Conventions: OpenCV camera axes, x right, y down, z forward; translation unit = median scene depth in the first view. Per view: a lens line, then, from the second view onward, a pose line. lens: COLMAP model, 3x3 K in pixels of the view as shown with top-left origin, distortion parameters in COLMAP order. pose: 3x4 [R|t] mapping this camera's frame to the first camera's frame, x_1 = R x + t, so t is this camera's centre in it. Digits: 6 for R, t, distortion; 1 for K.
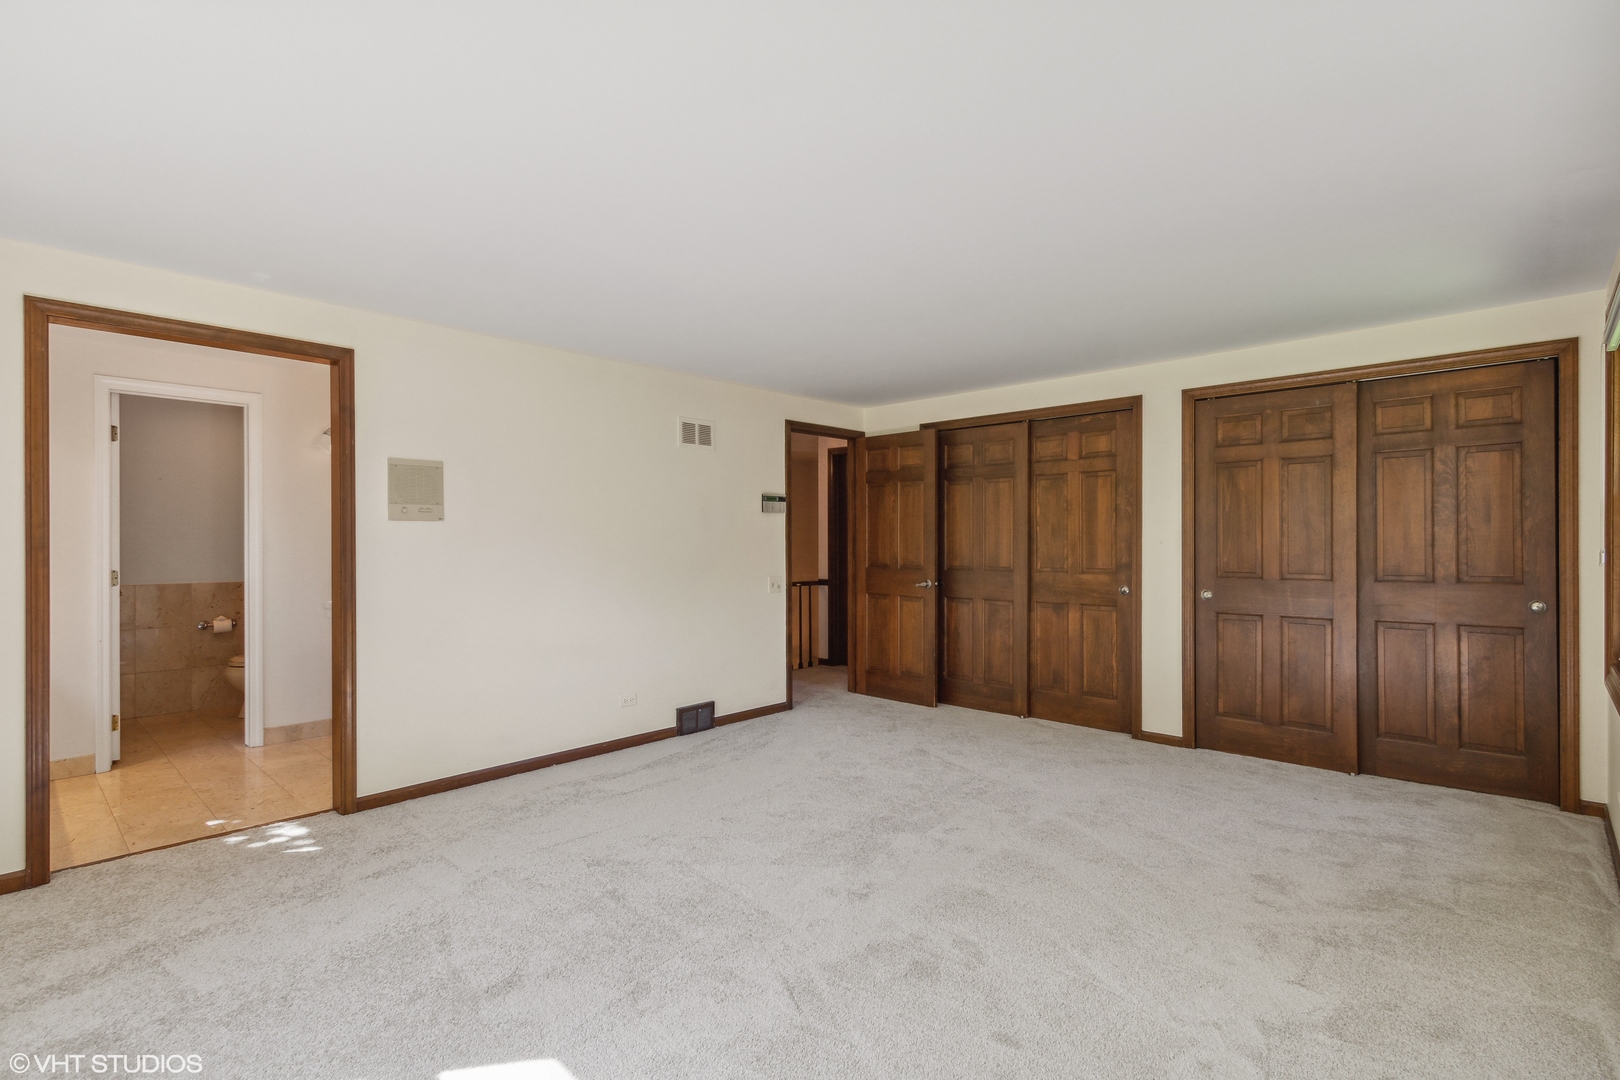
lens RADIAL K [[761.6, 0, 799.6], [0, 761.6, 535.8], [0, 0, 1]] dist [-0.006310, 0.000018]
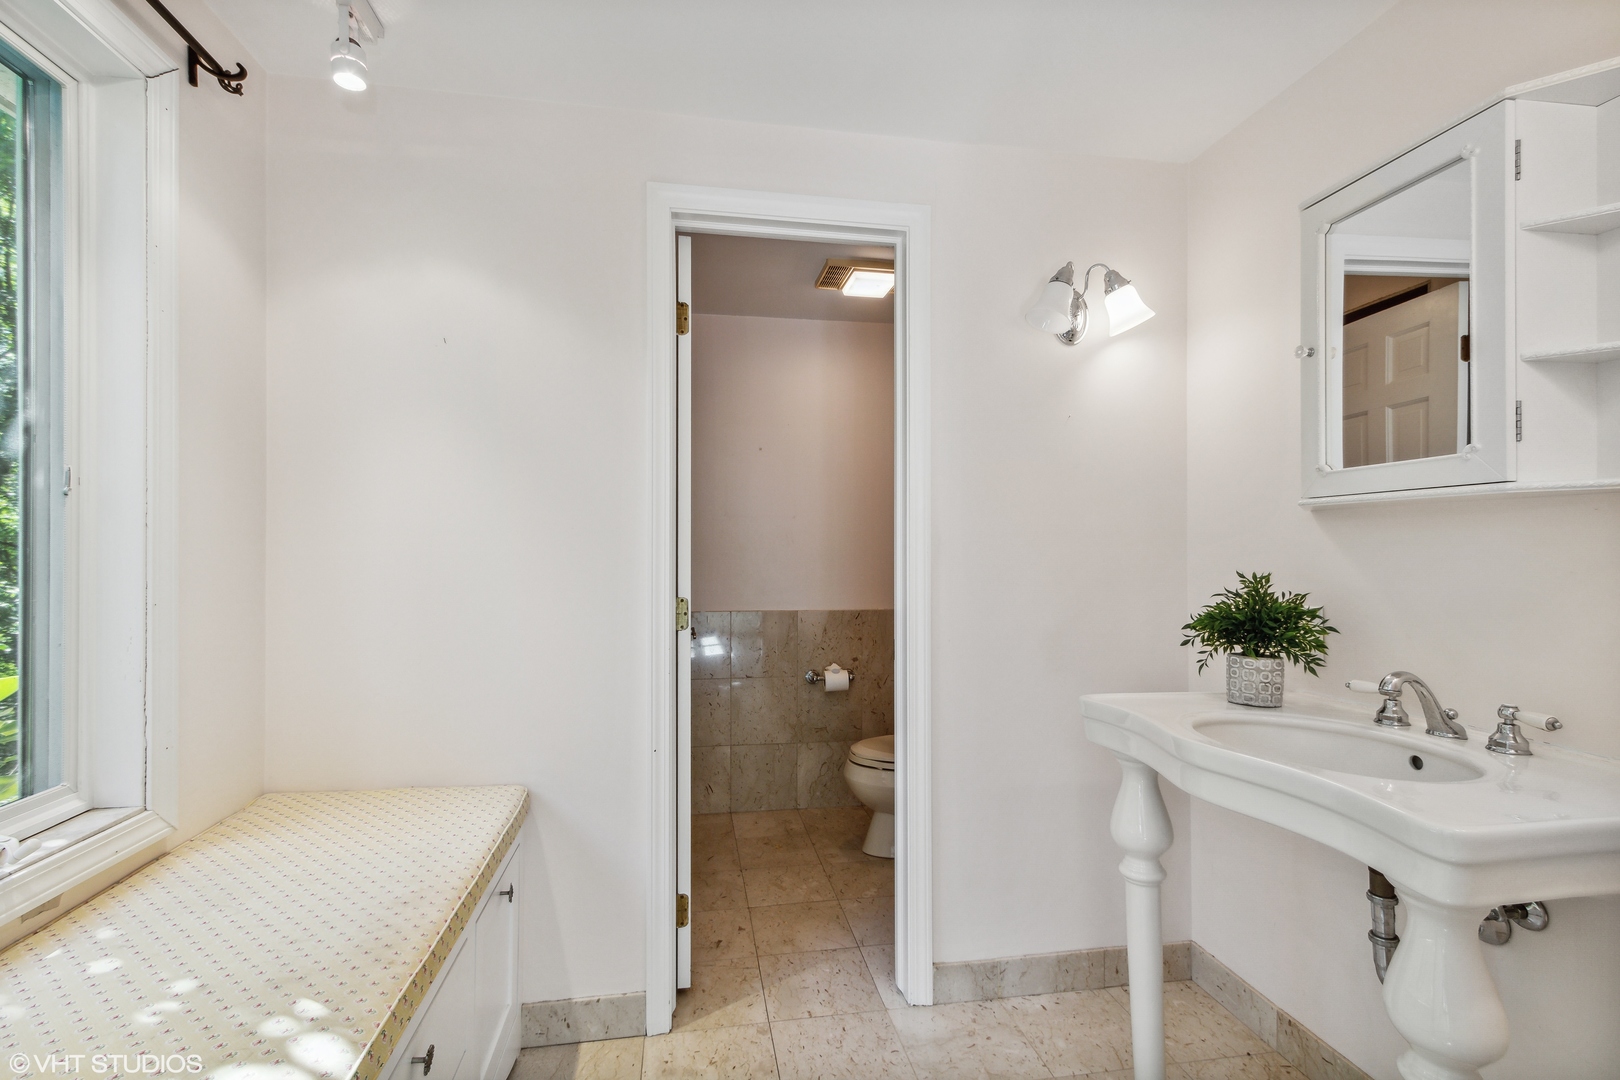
lens RADIAL K [[761.6, 0, 810.7], [0, 761.6, 546.3], [0, 0, 1]] dist [-0.006310, 0.000018]
pose [[0.799563, 0.001504, -0.600580, -0.485061], [-0.003551, 0.999991, -0.002223, 0.010654], [0.600571, 0.003910, 0.799562, 0.585698]]
